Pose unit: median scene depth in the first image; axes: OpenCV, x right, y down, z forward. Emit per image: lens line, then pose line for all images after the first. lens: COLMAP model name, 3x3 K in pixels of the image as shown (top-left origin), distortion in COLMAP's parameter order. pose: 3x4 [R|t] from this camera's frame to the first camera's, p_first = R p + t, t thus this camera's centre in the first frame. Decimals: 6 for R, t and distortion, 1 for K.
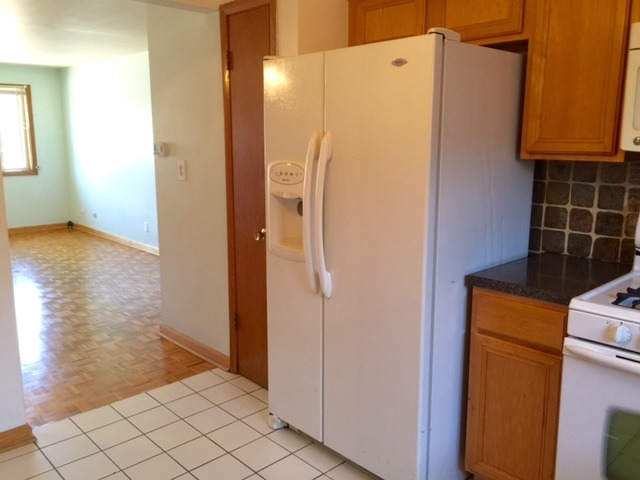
lens RADIAL K [[543.4, 0, 319.1], [0, 543.4, 242.2], [0, 0, 1]] dist [0.010731, -0.002833]
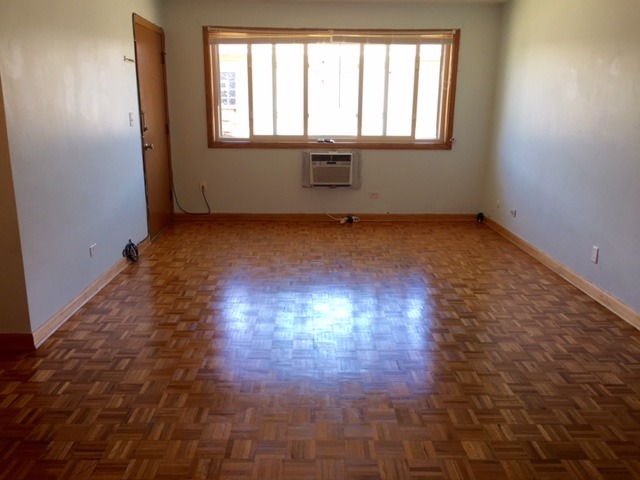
lens RADIAL K [[543.4, 0, 319.4], [0, 543.4, 238.7], [0, 0, 1]] dist [0.010731, -0.002833]
pose [[0.737480, 0.168303, -0.654062, -0.135731], [-0.132578, 0.985686, 0.104149, -0.057306], [0.662228, 0.009907, 0.749237, 0.316101]]
